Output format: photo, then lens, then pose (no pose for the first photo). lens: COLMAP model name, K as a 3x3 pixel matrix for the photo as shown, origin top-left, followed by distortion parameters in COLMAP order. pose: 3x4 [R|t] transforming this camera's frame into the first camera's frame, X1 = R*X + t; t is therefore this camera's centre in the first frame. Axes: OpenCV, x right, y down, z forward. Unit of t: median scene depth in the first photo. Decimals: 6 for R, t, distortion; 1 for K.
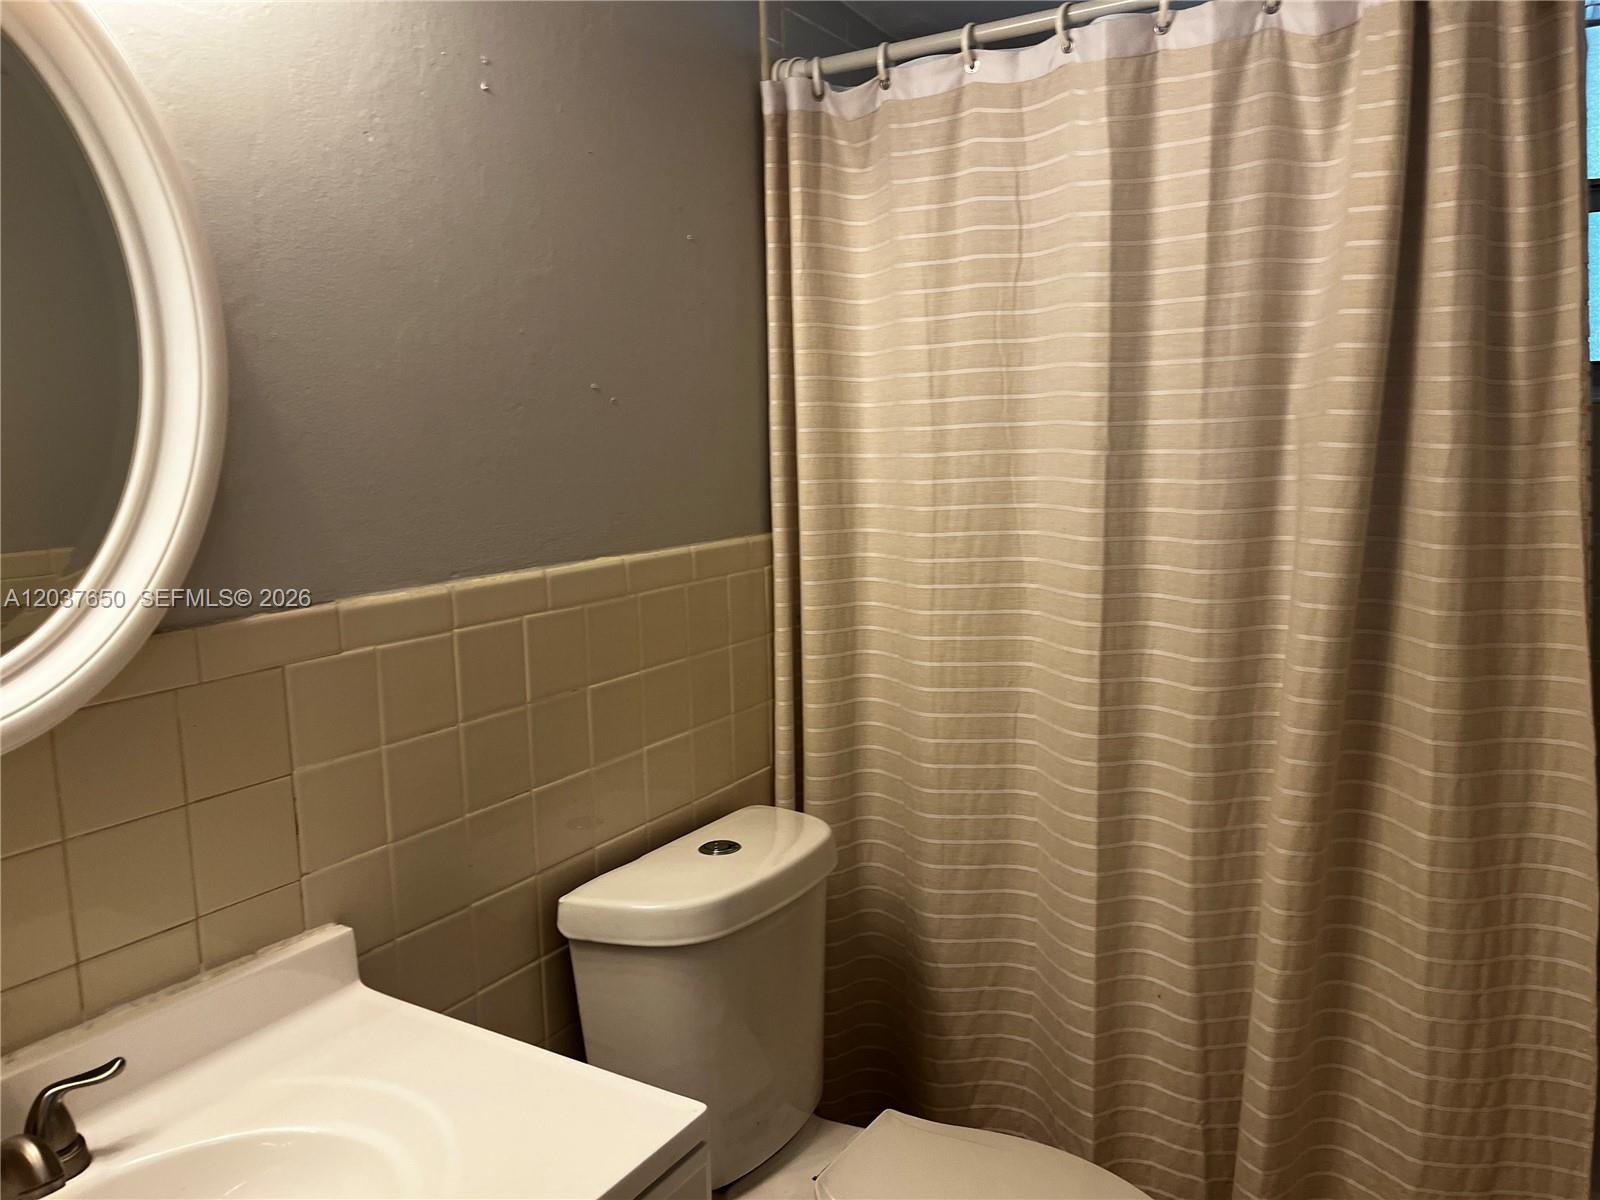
lens RADIAL K [[1220.9, 0, 783.7], [0, 1220.9, 602.5], [0, 0, 1]] dist [0.066157, -0.096390]
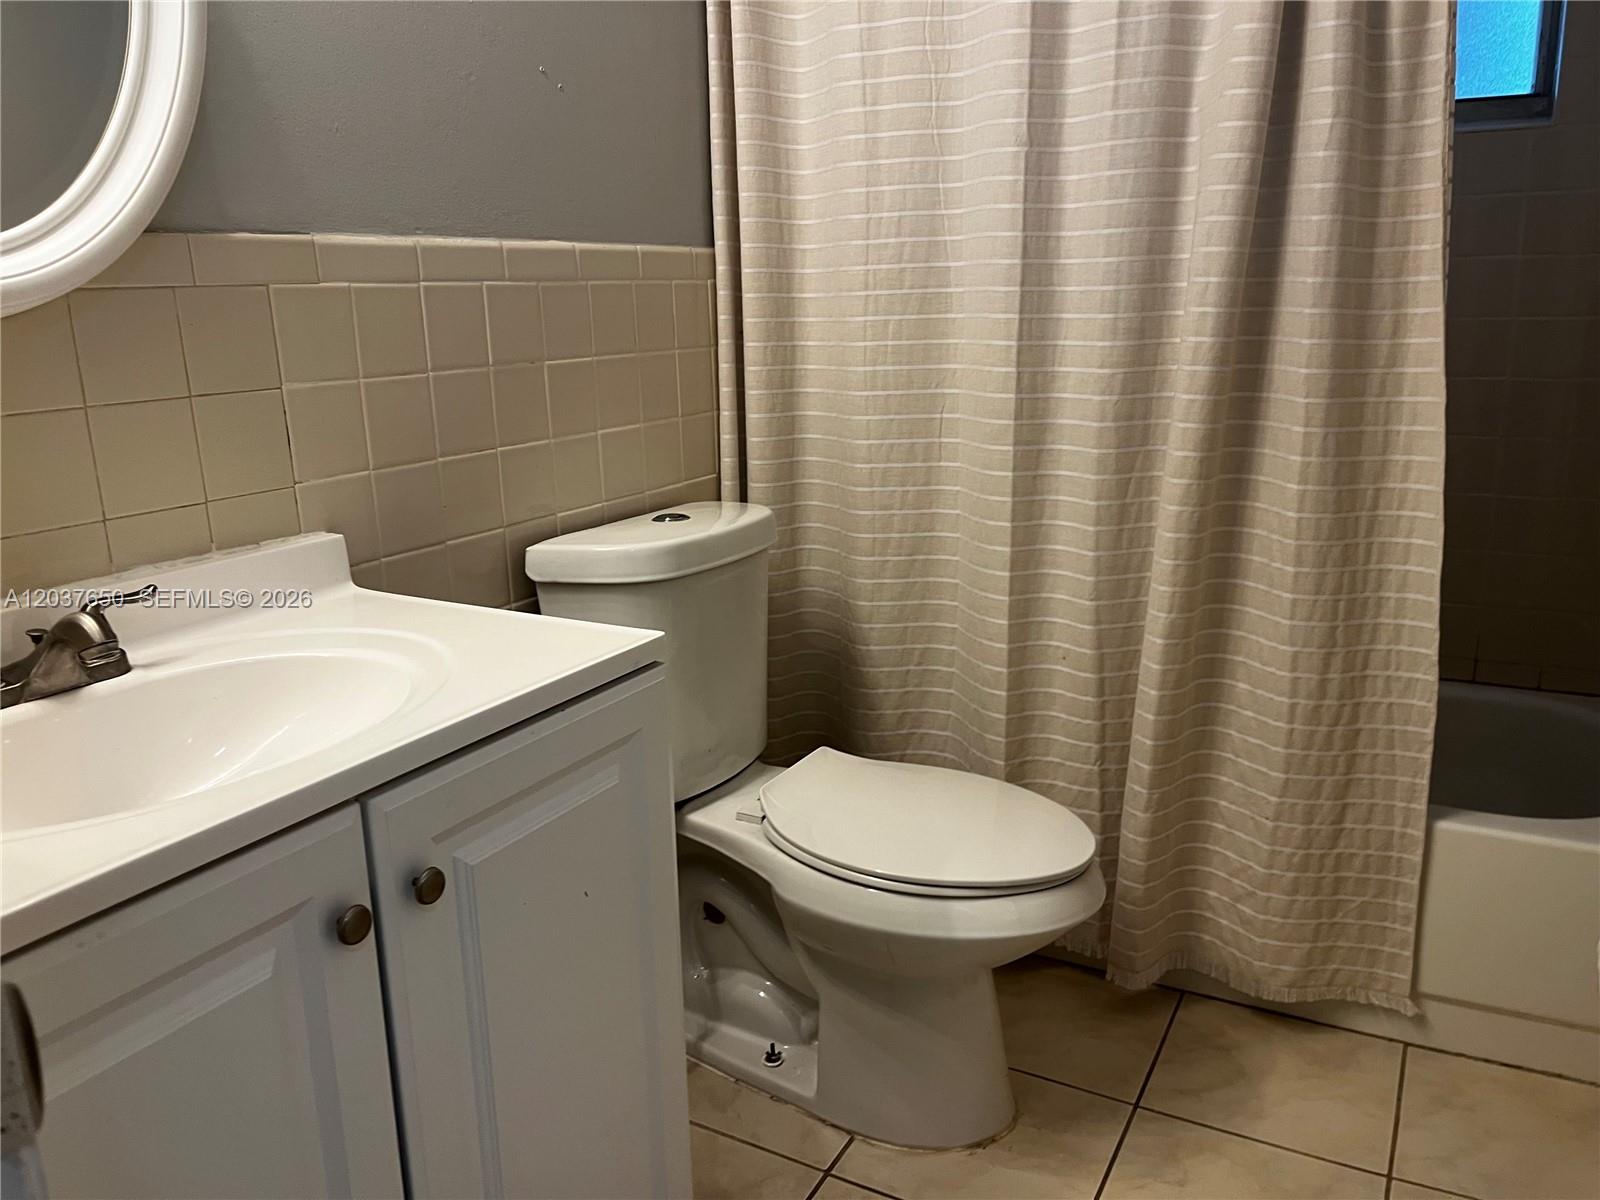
lens RADIAL K [[1224.4, 0, 787.5], [0, 1224.4, 611.3], [0, 0, 1]] dist [0.068572, -0.094138]
pose [[0.998811, -0.011490, 0.047385, -0.000766], [0.006198, 0.993874, 0.110344, 0.162423], [-0.048363, -0.109919, 0.992763, -0.107086]]
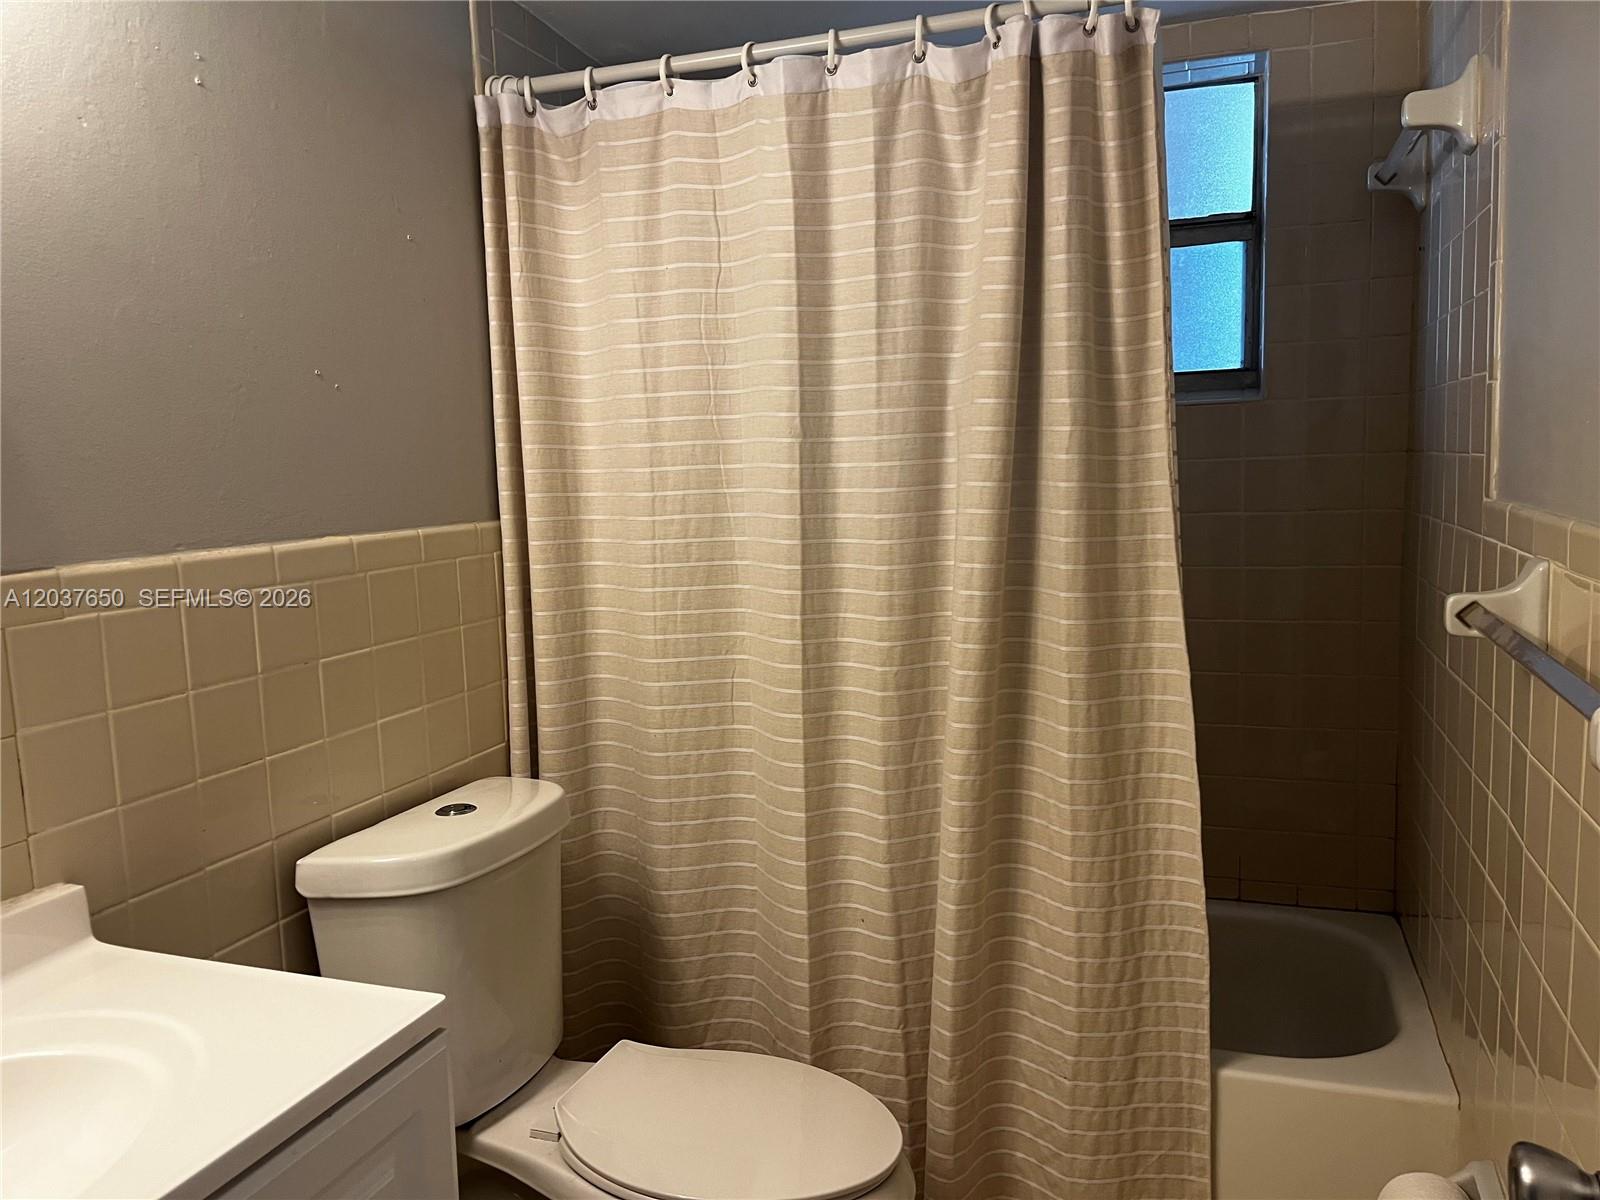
lens RADIAL K [[1224.4, 0, 787.5], [0, 1224.4, 611.3], [0, 0, 1]] dist [0.068572, -0.094138]
pose [[0.977301, -0.030176, 0.209696, 0.009376], [0.034472, 0.999263, -0.016860, 0.056466], [-0.209033, 0.023706, 0.977621, -0.104560]]
